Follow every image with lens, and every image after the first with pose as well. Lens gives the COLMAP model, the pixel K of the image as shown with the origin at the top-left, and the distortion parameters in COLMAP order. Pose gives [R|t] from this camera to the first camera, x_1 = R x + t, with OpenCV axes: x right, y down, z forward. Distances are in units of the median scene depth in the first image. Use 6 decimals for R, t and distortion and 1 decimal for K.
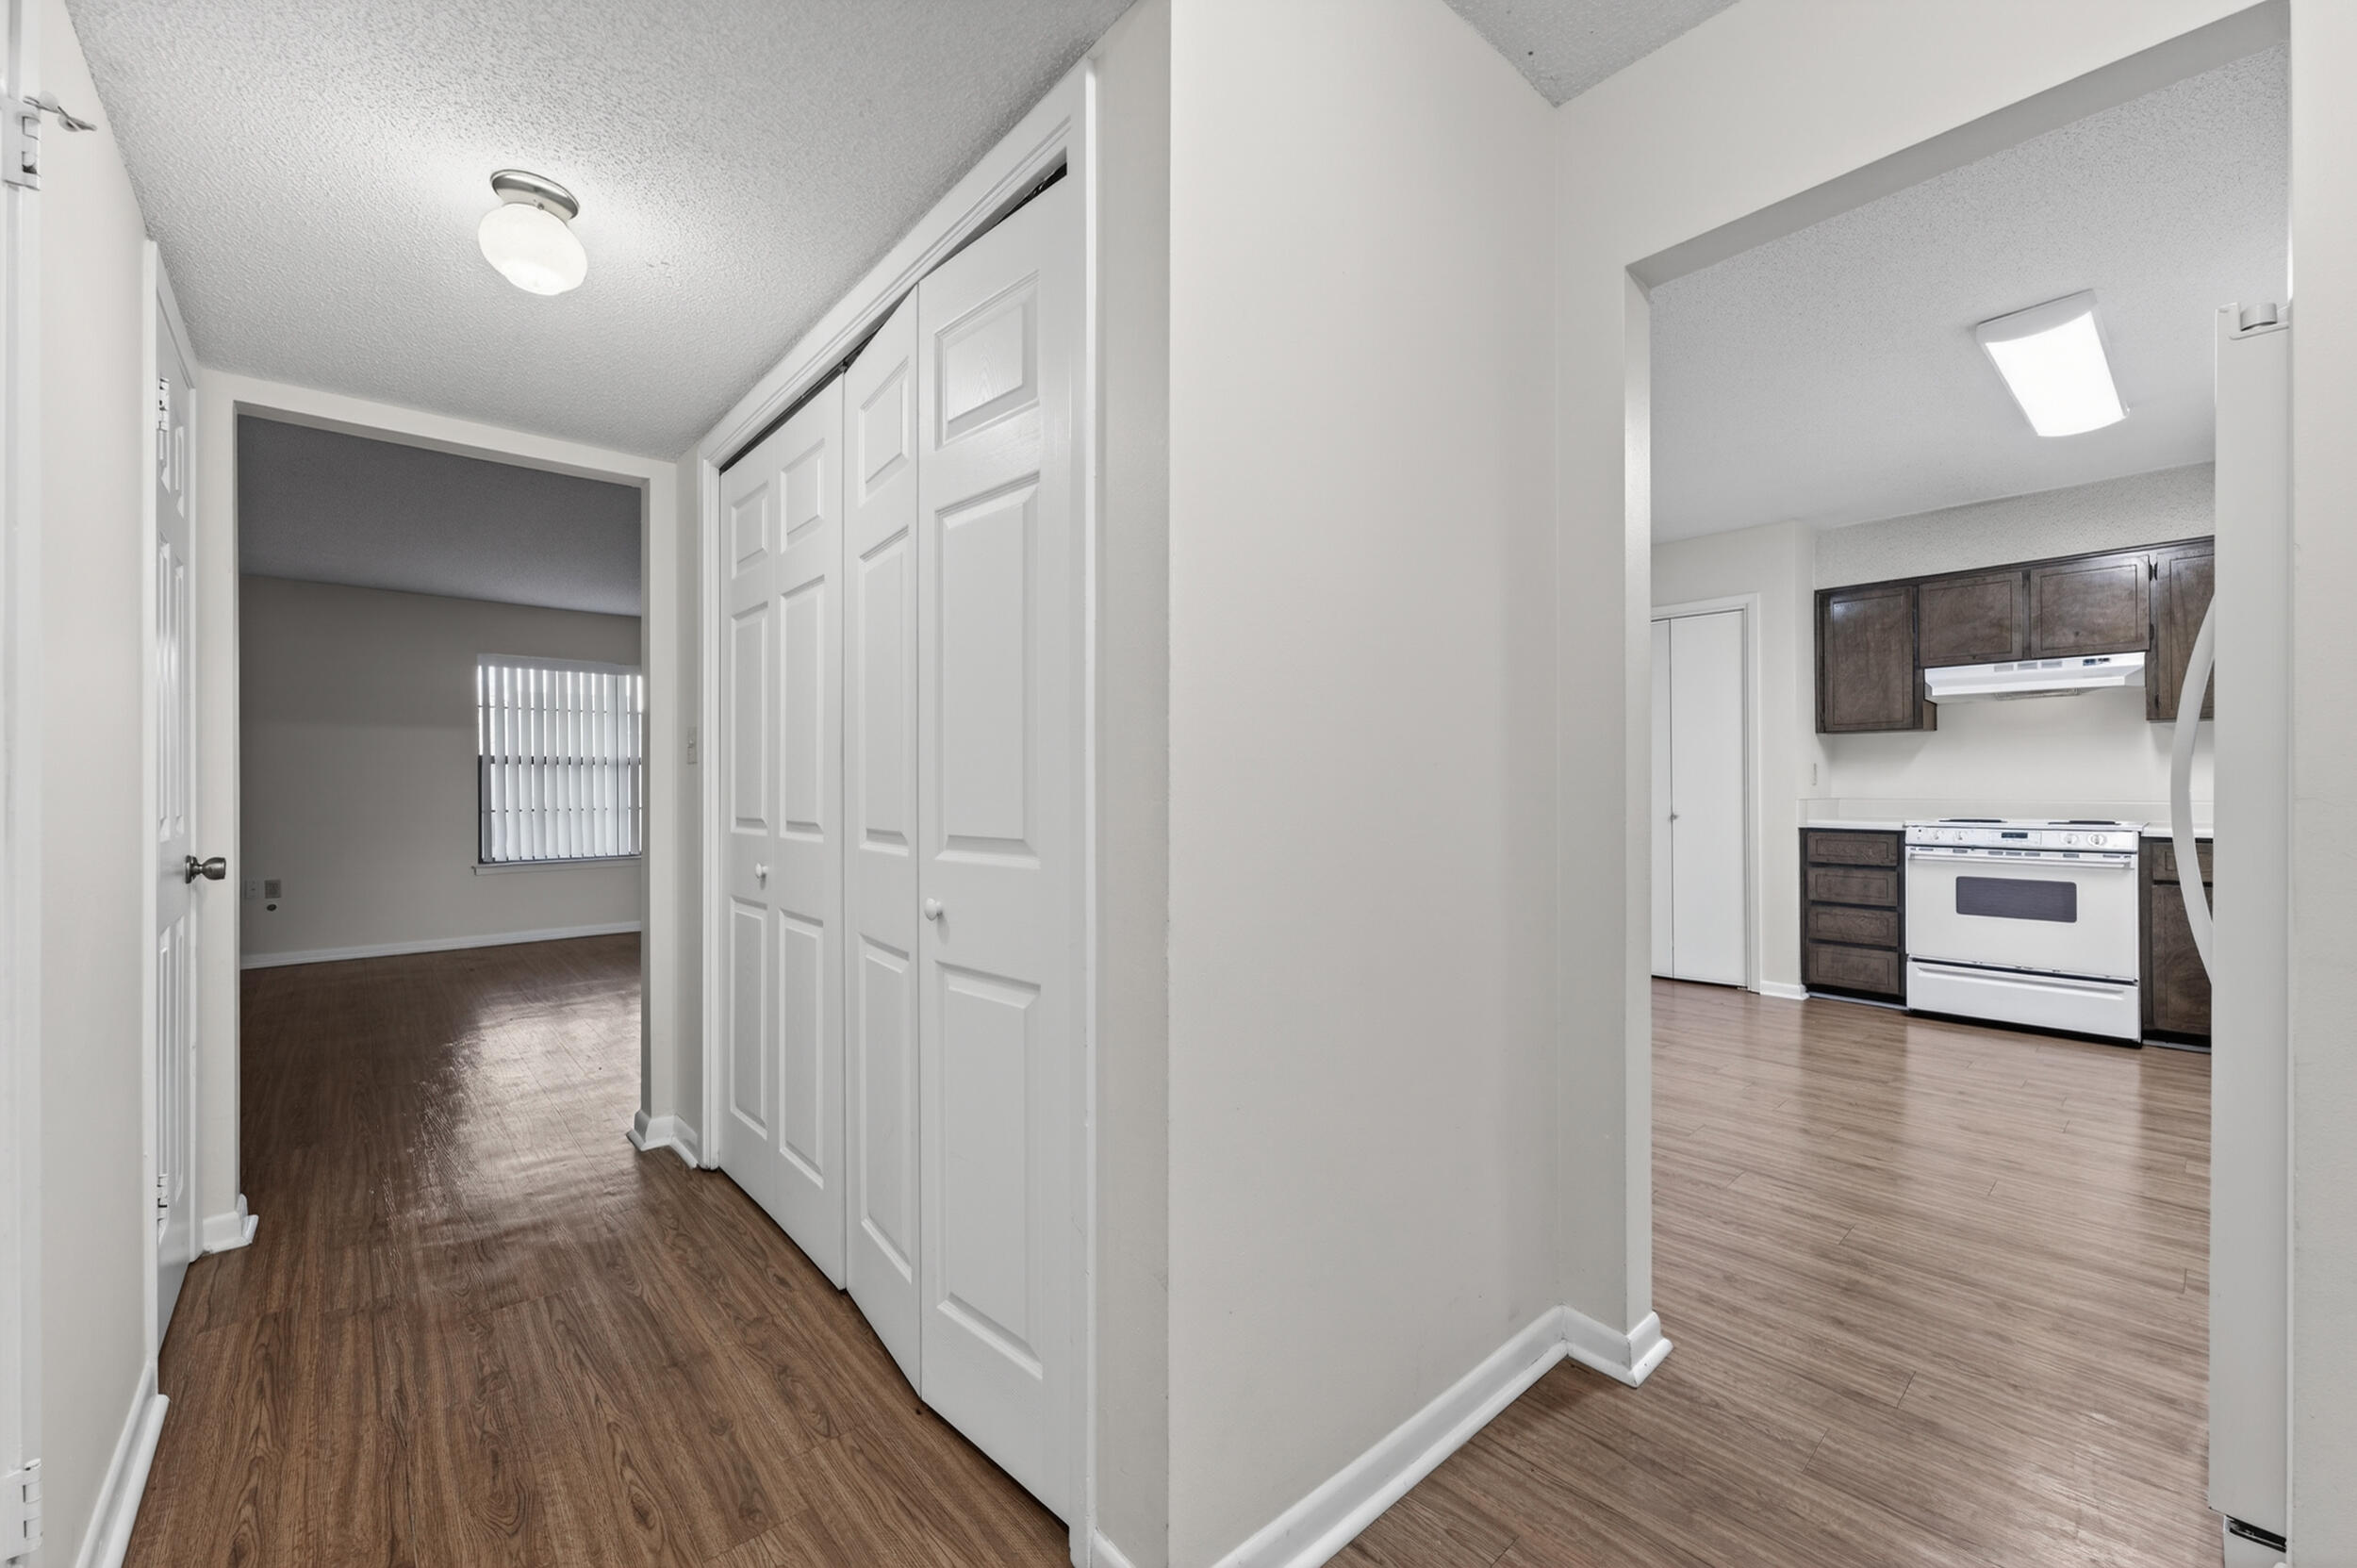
lens RADIAL K [[956.0, 0, 1184.9], [0, 956.0, 754.8], [0, 0, 1]] dist [-0.014462, 0.009626]
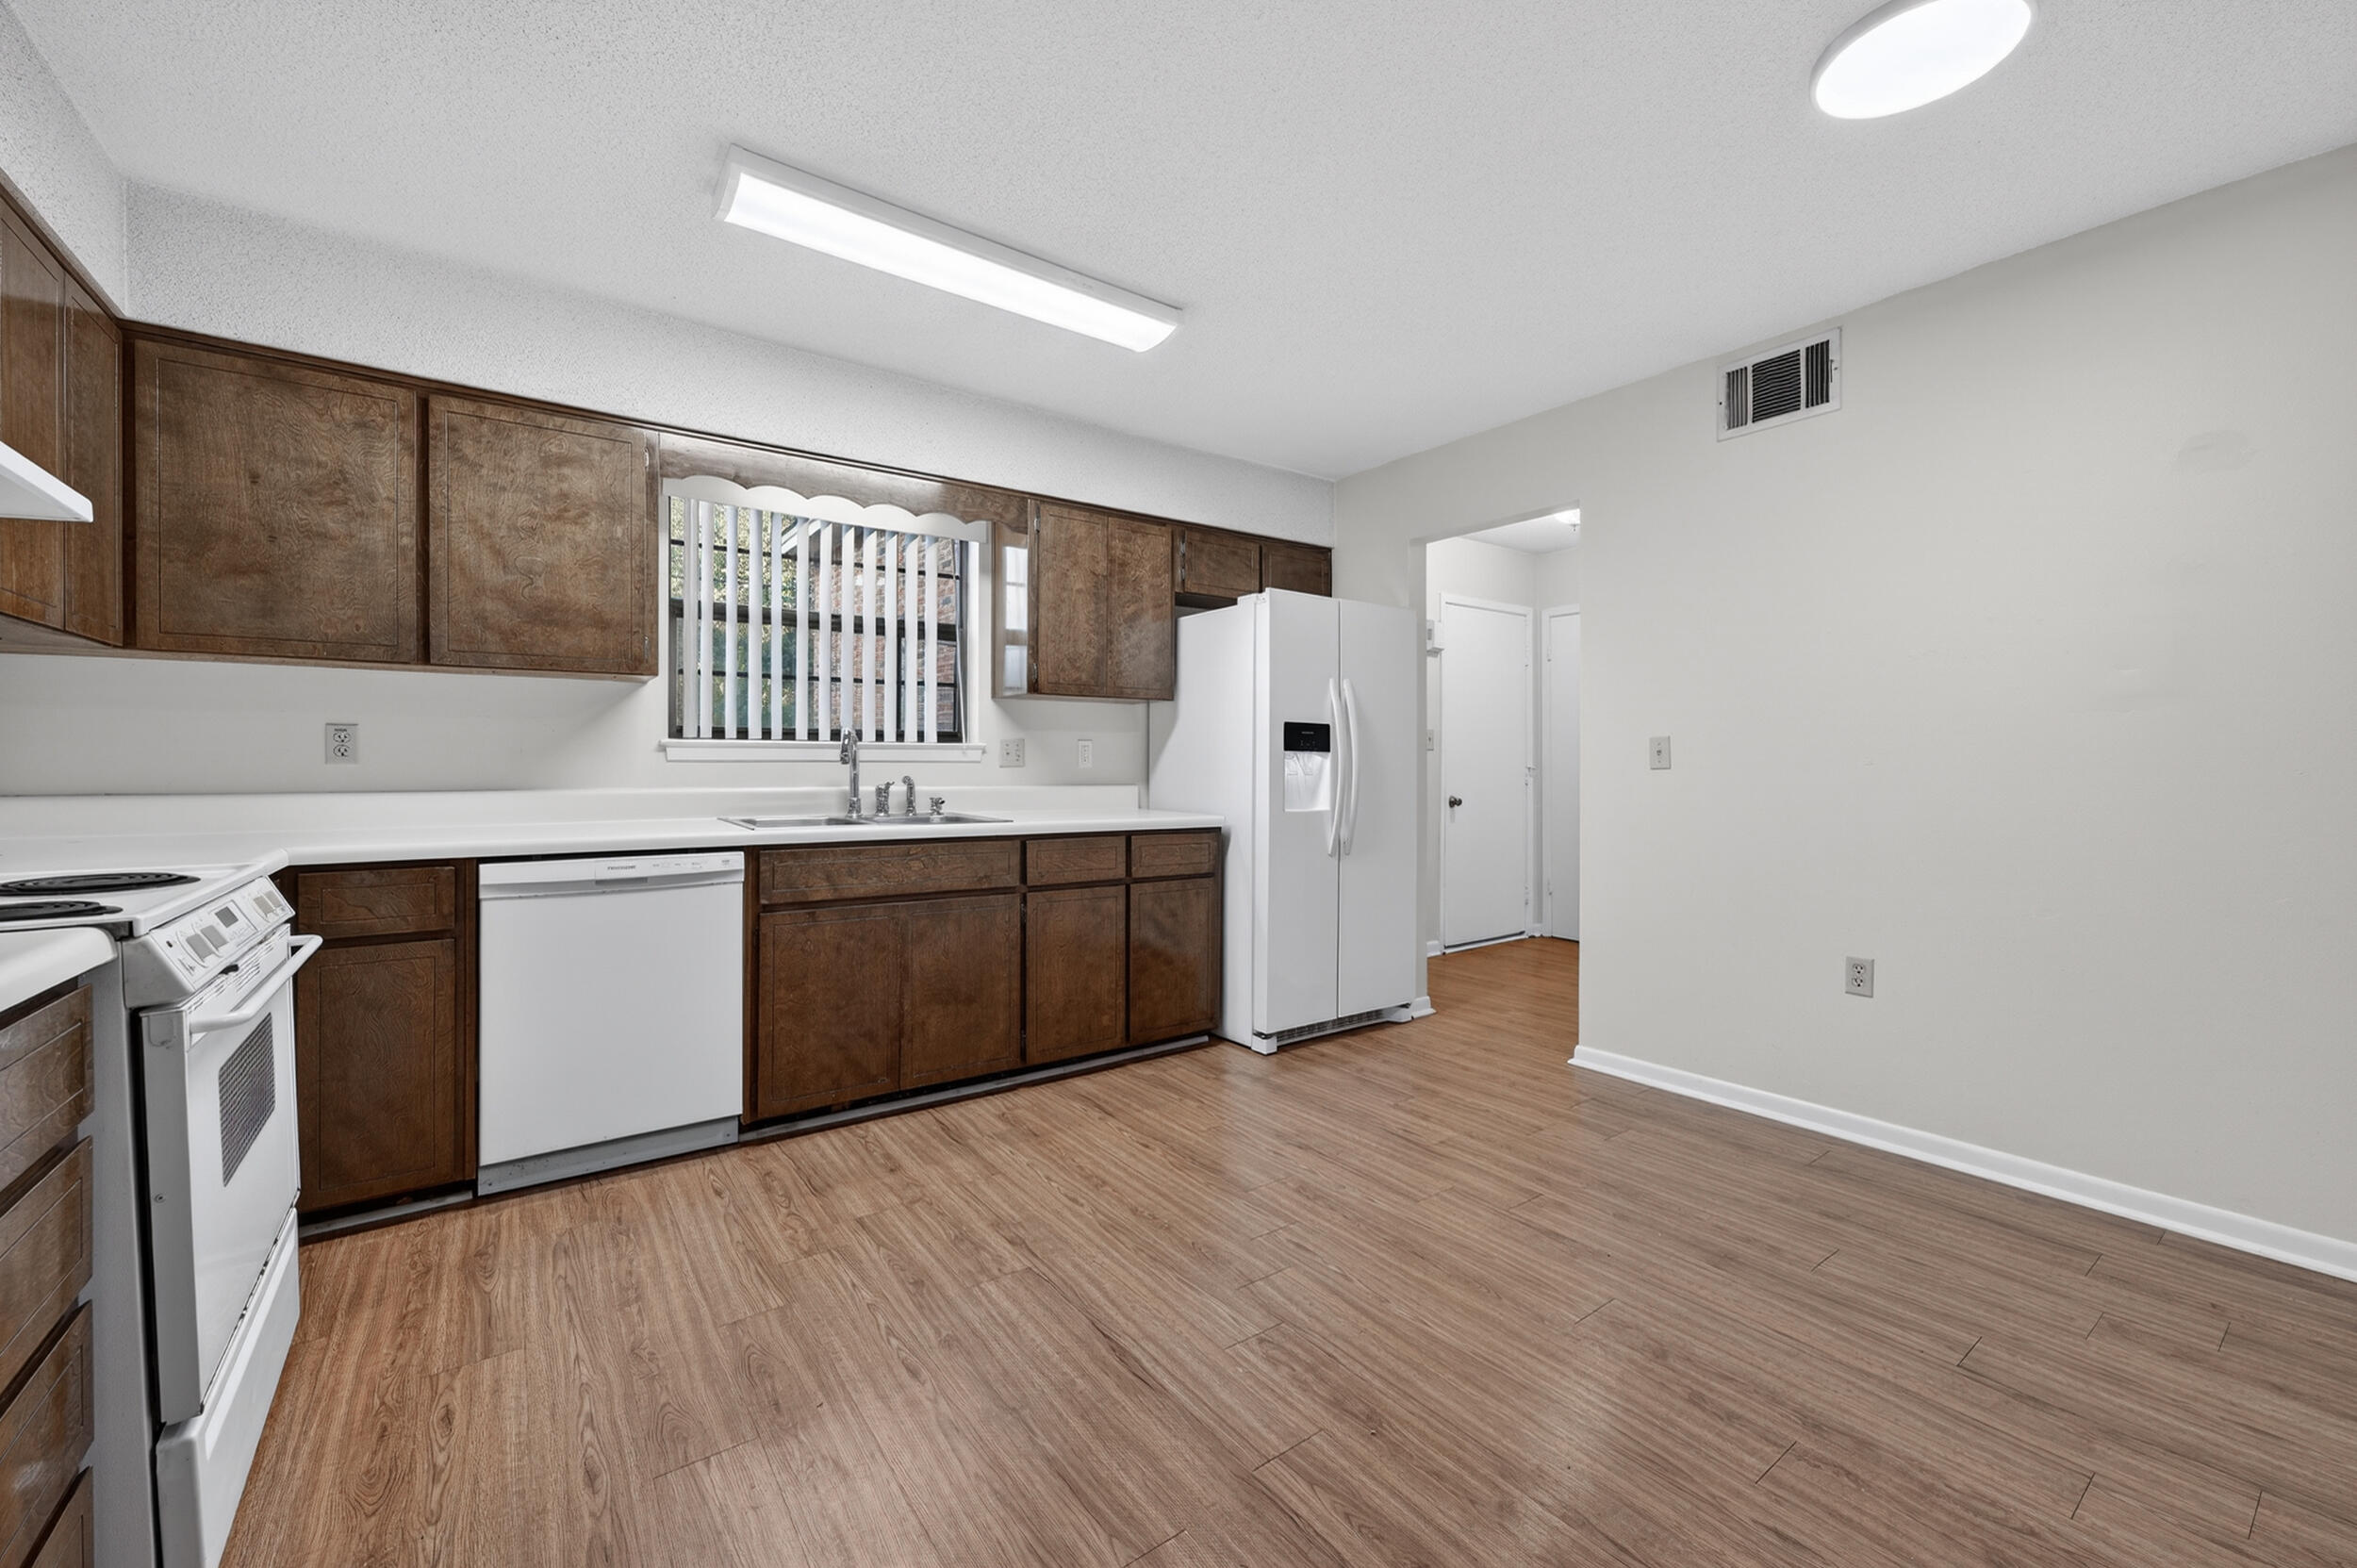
lens RADIAL K [[956.0, 0, 1184.9], [0, 956.0, 754.8], [0, 0, 1]] dist [-0.014462, 0.009626]
pose [[-0.995063, 0.004696, 0.099134, 0.461619], [0.000918, 0.999273, -0.038121, 0.036730], [-0.099241, -0.037842, -0.994344, 1.271613]]
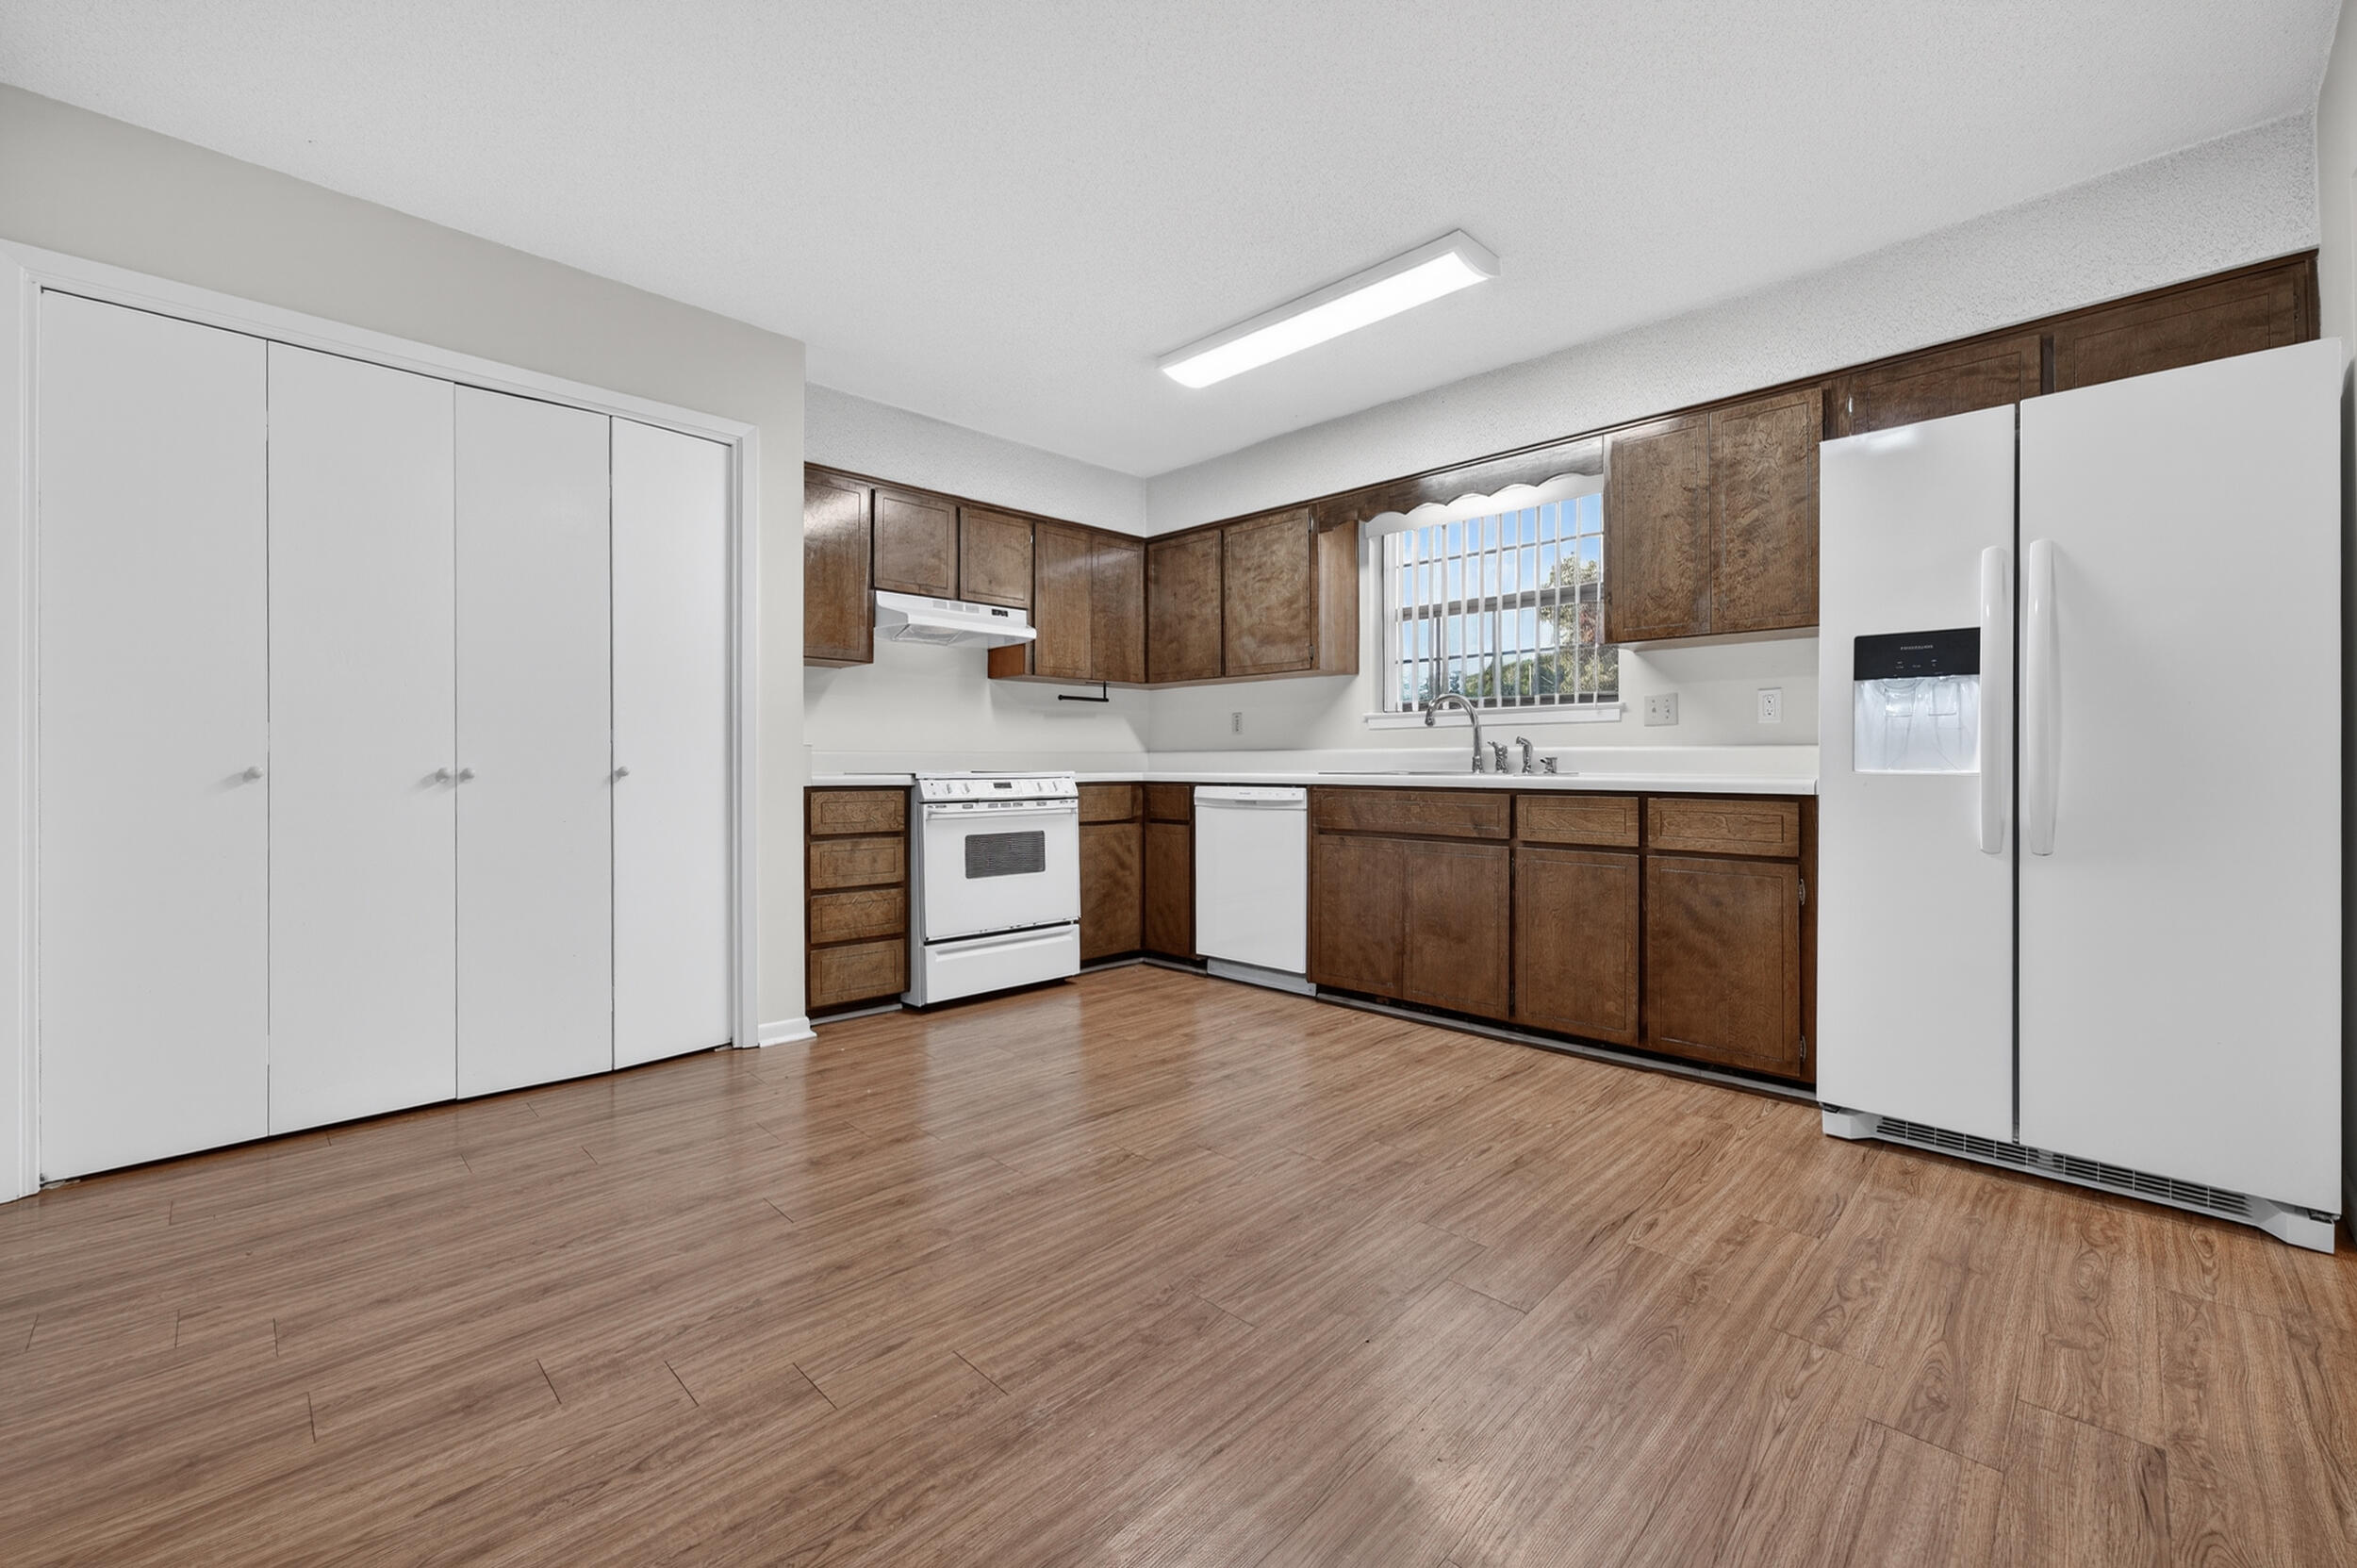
lens RADIAL K [[956.0, 0, 1184.9], [0, 956.0, 754.8], [0, 0, 1]] dist [-0.014462, 0.009626]
pose [[-0.057145, 0.019843, 0.998169, -0.060460], [-0.029760, 0.999324, -0.021570, 0.067123], [-0.997922, -0.030938, -0.056516, 0.844102]]
